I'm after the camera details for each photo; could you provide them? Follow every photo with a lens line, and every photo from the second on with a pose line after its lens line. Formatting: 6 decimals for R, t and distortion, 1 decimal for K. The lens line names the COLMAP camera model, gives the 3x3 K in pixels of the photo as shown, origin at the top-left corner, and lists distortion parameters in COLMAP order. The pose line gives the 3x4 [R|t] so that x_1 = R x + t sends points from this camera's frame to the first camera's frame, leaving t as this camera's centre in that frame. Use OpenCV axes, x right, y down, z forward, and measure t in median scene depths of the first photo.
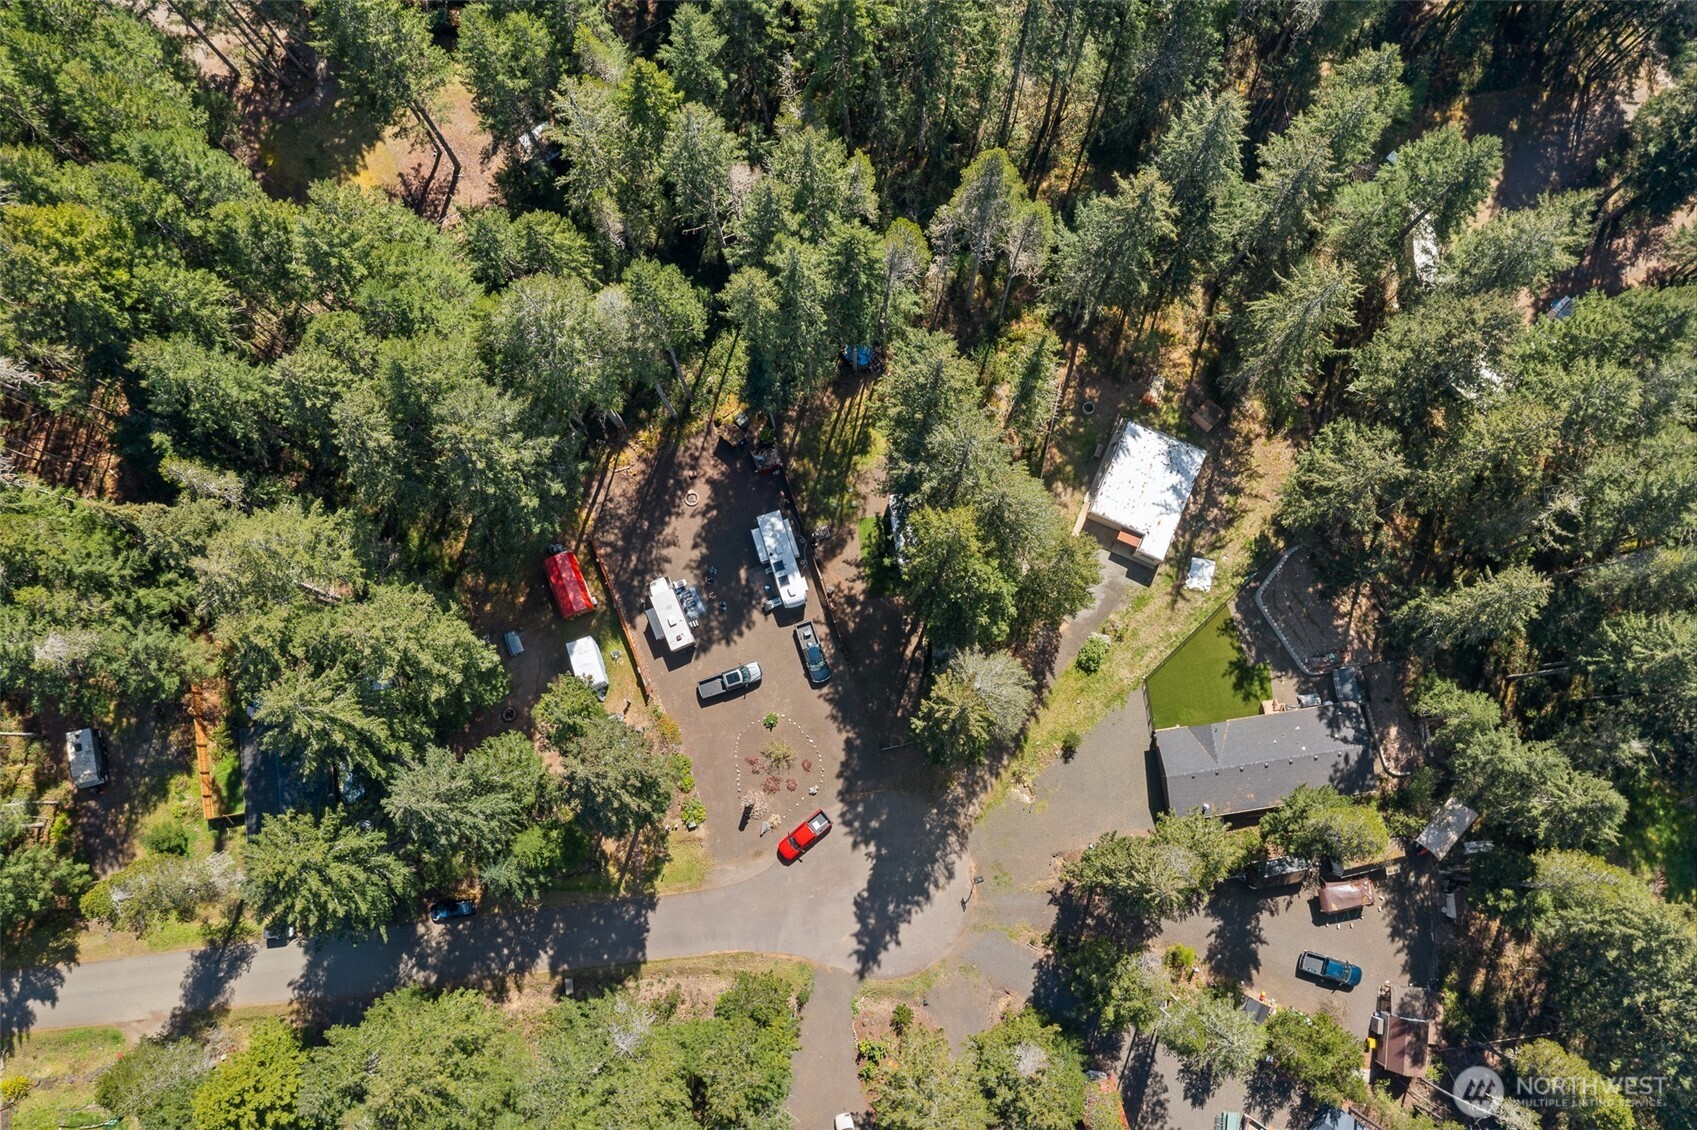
lens RADIAL K [[1355.8, 0, 822.6], [0, 1355.8, 555.5], [0, 0, 1]] dist [-0.005610, -0.006283]
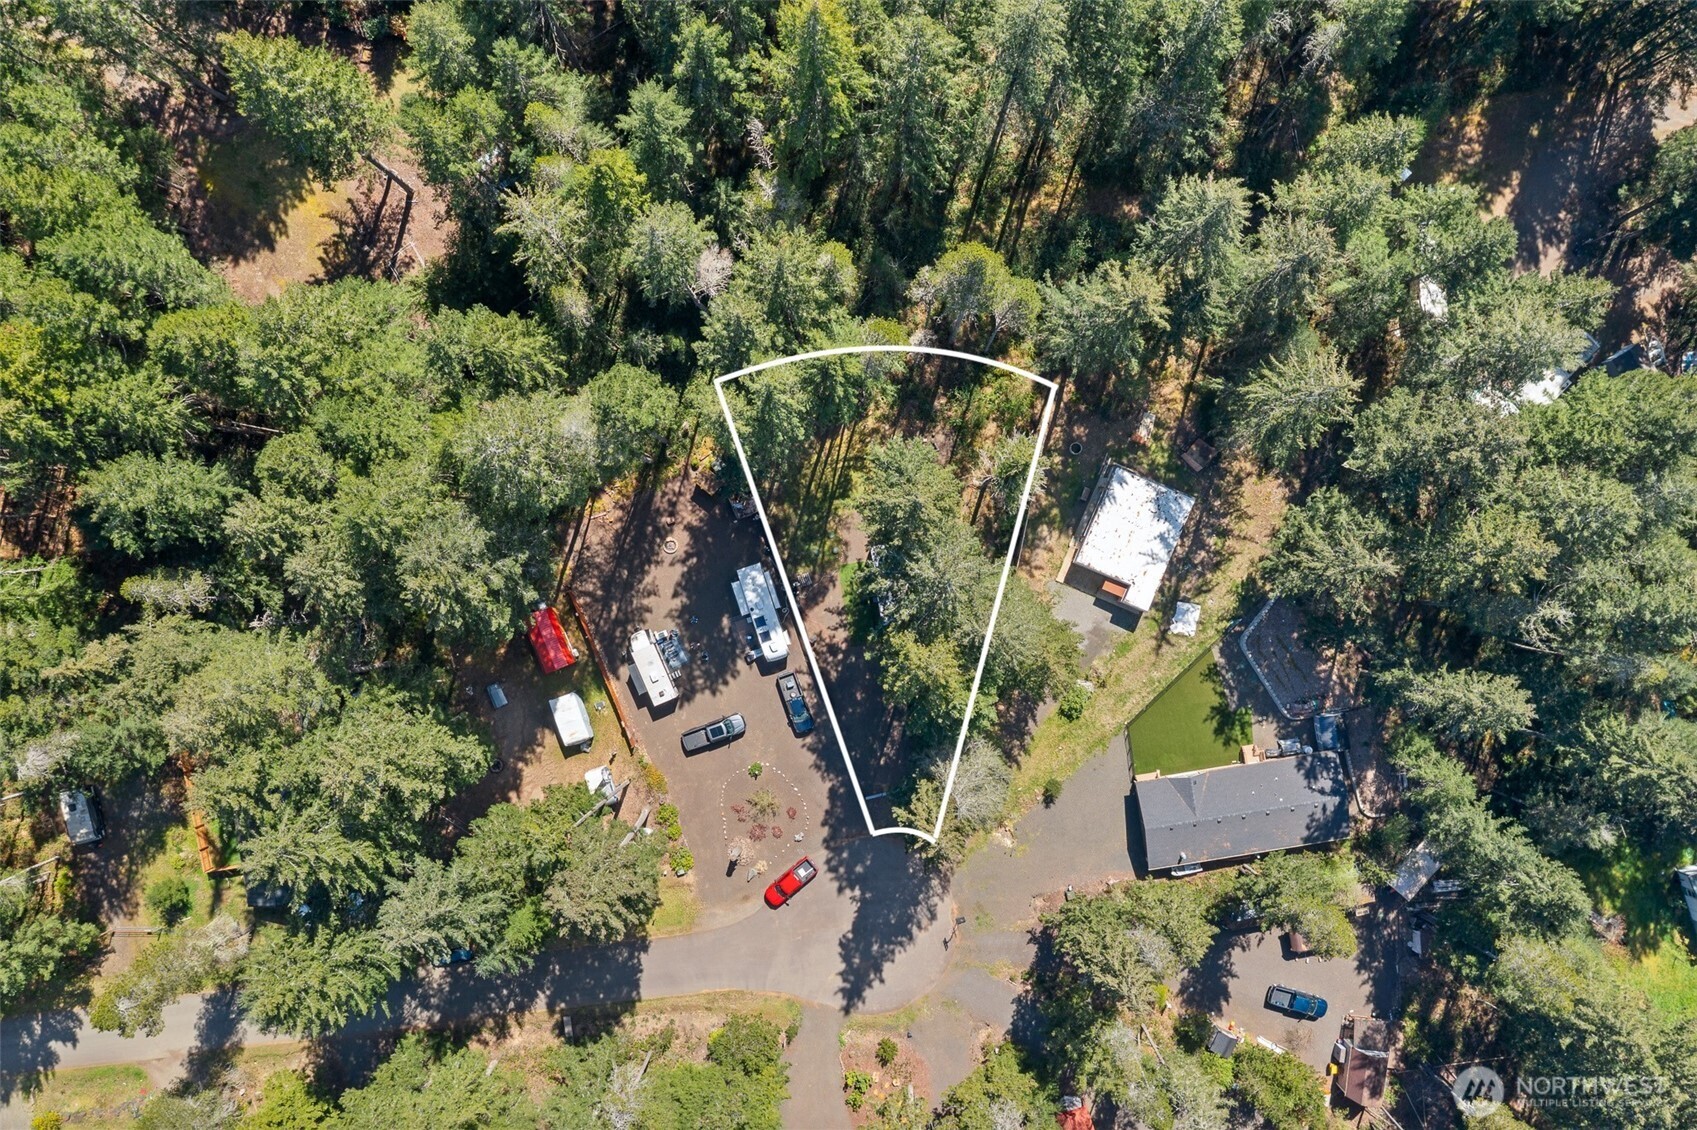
lens RADIAL K [[1349.5, 0, 820.1], [0, 1349.5, 565.8], [0, 0, 1]] dist [-0.008065, -0.006543]
pose [[0.999891, -0.014555, 0.002664, 0.009416], [0.013904, 0.985769, 0.167531, -0.195062], [-0.005064, -0.167476, 0.985863, 0.034494]]
